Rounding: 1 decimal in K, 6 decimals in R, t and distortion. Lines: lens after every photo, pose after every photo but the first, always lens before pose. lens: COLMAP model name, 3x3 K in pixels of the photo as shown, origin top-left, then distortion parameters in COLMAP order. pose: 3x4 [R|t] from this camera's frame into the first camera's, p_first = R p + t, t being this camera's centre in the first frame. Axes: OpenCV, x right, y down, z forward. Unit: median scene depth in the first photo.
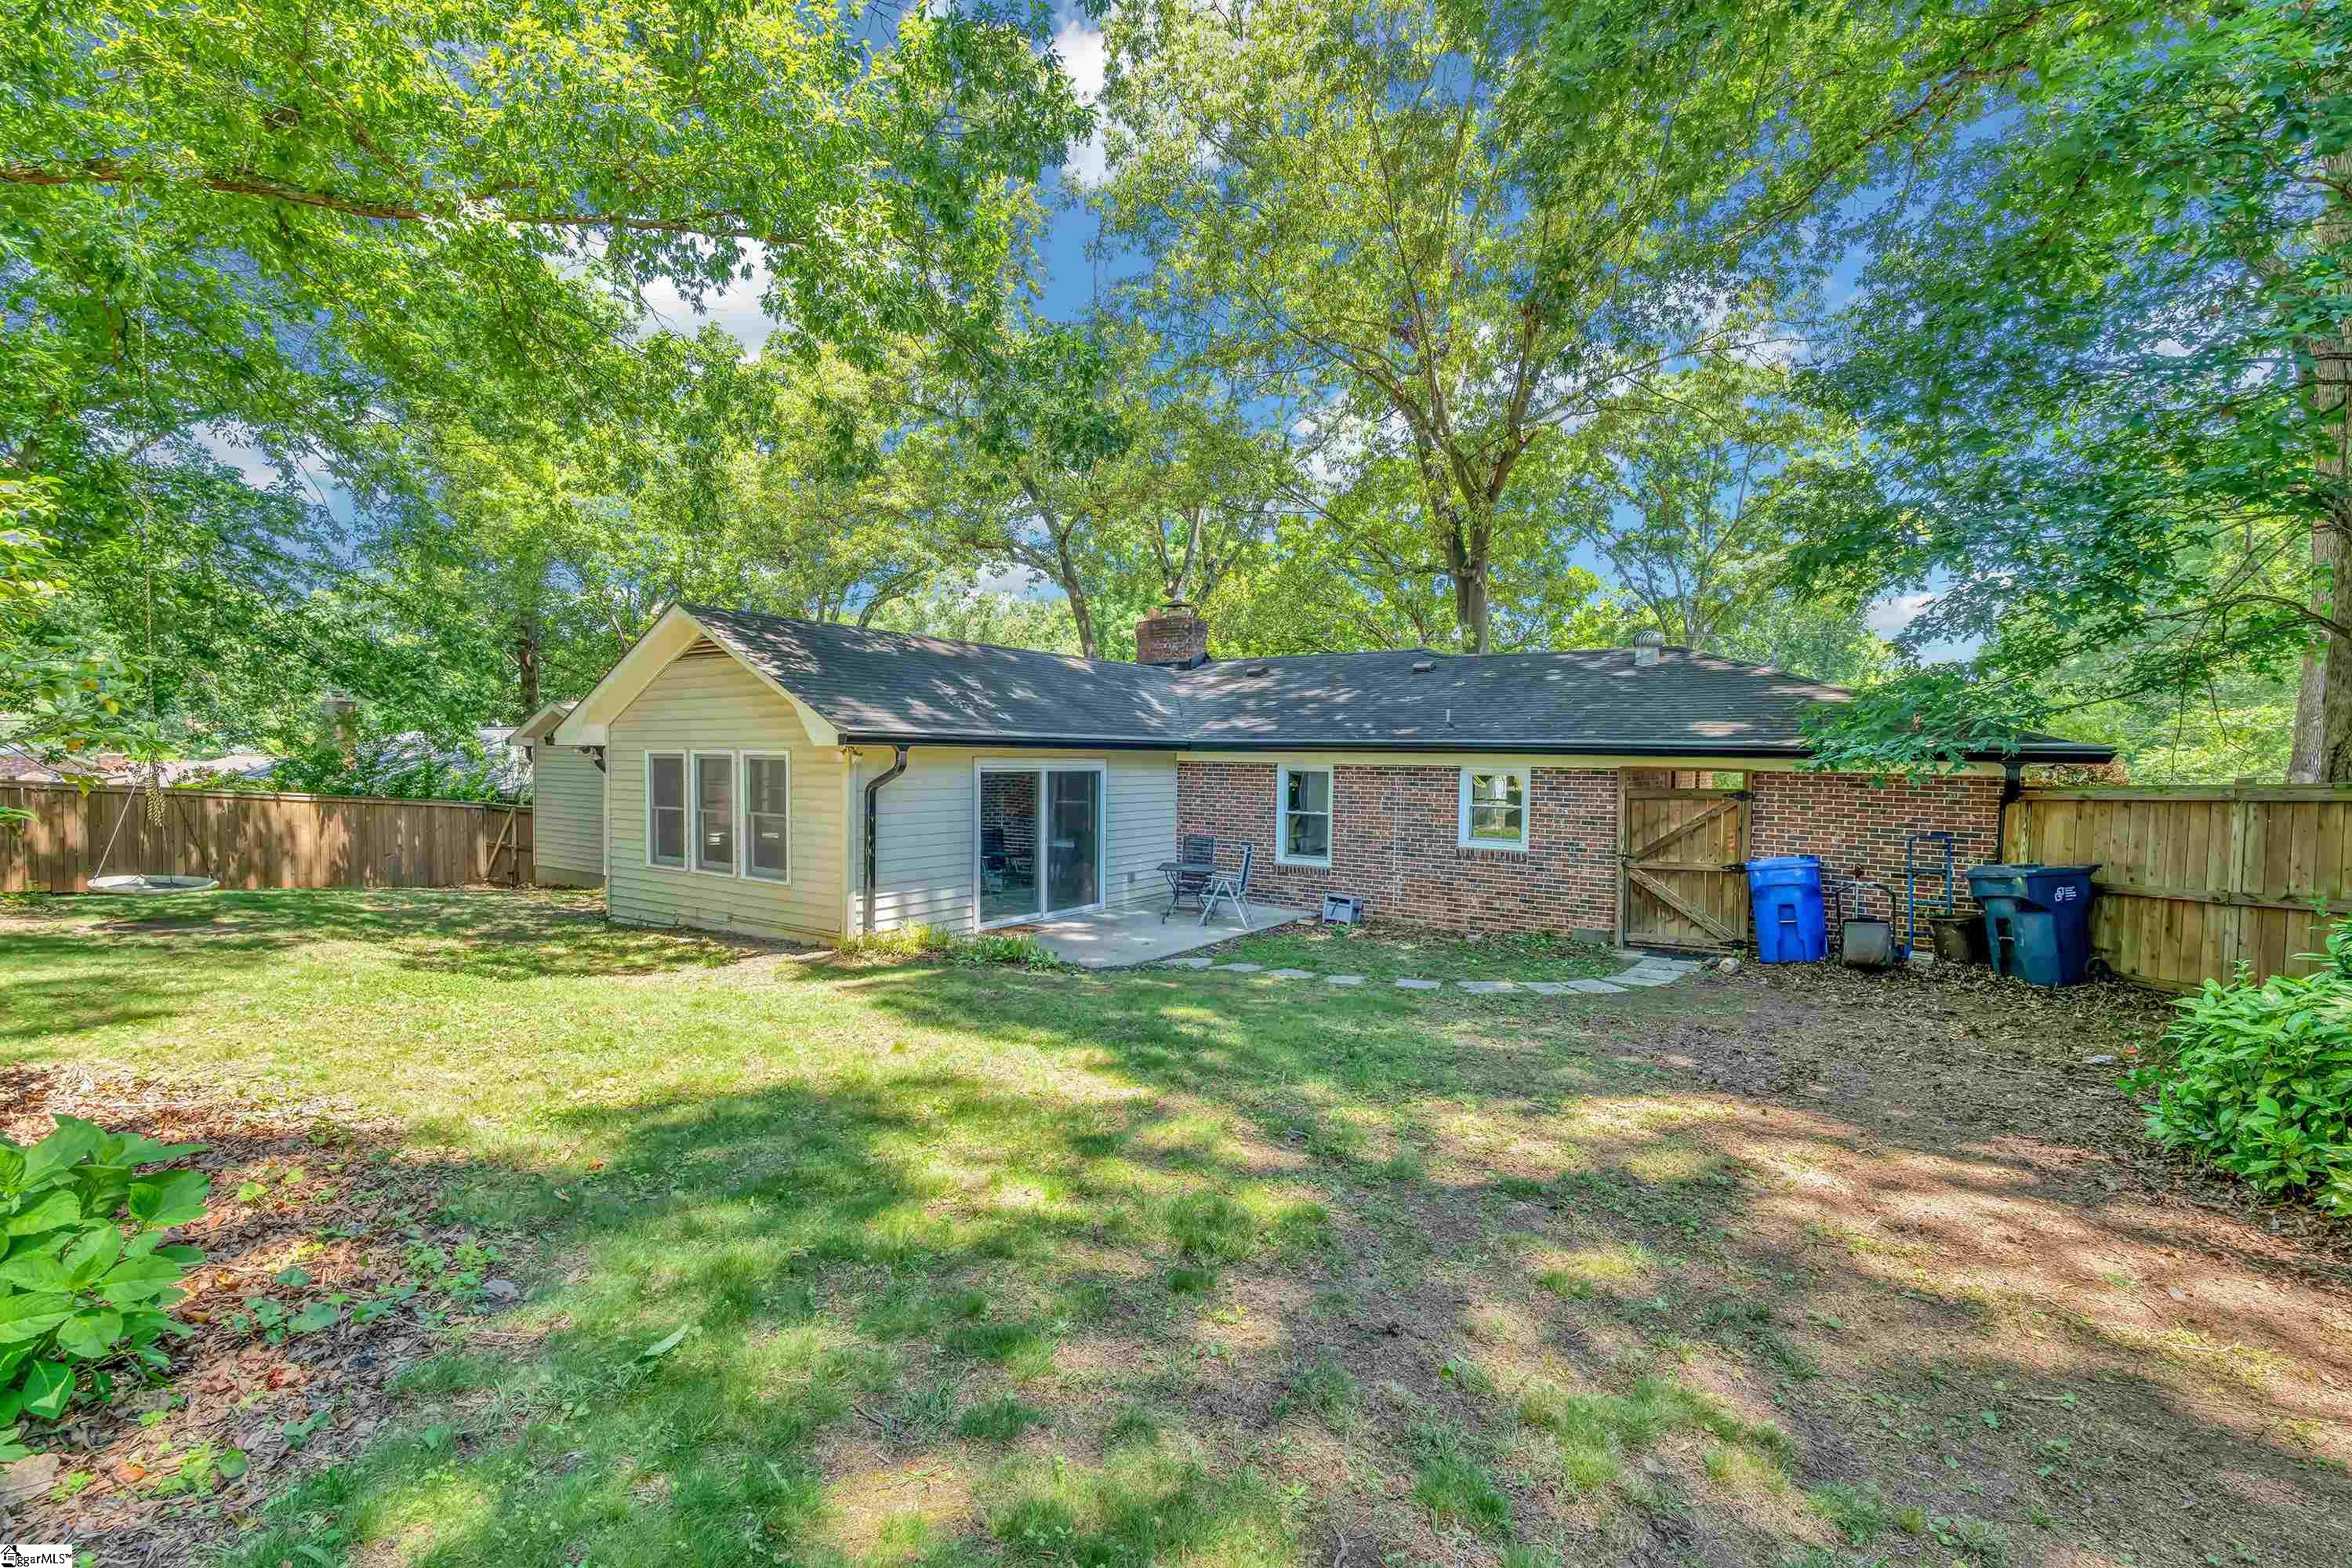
lens RADIAL K [[1083.9, 0, 1172.7], [0, 1083.9, 780.7], [0, 0, 1]] dist [0.005337, 0.000556]
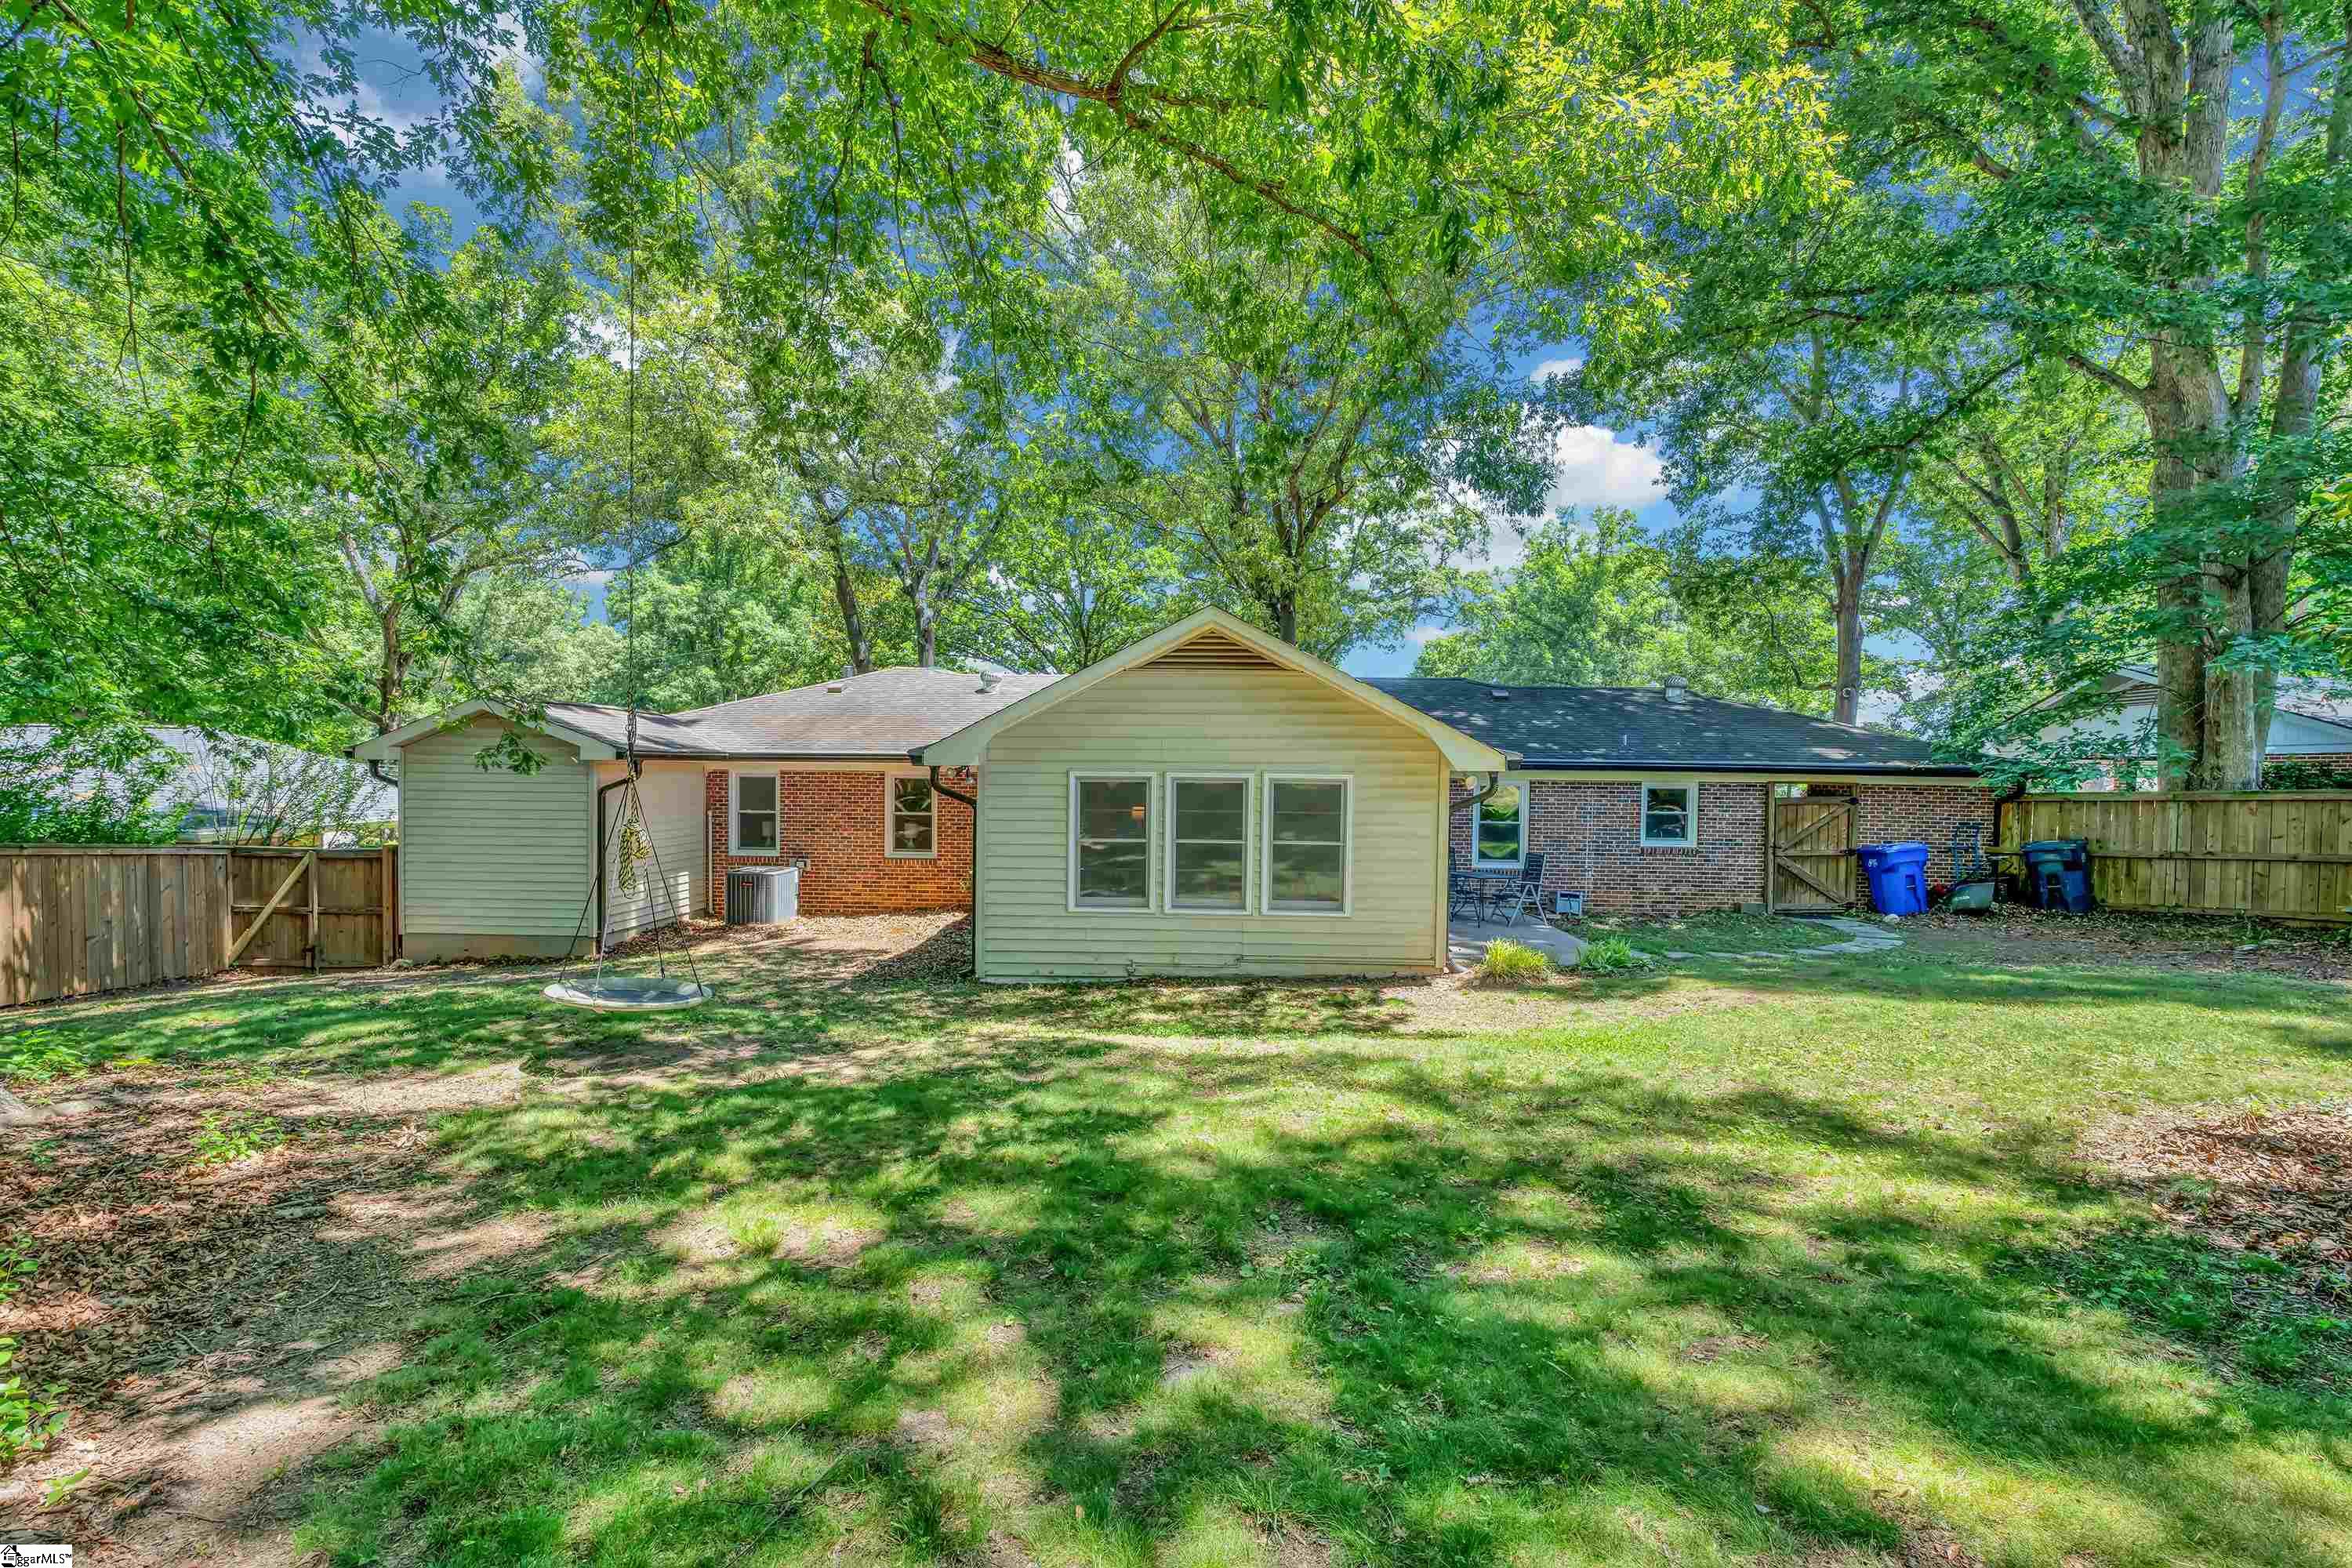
lens RADIAL K [[1083.9, 0, 1172.1], [0, 1083.9, 786.5], [0, 0, 1]] dist [0.005337, 0.000556]
pose [[0.819991, -0.010829, 0.572274, -1.002394], [0.008815, 0.999941, 0.006291, -0.022569], [-0.572309, -0.000114, 0.820038, 0.324842]]
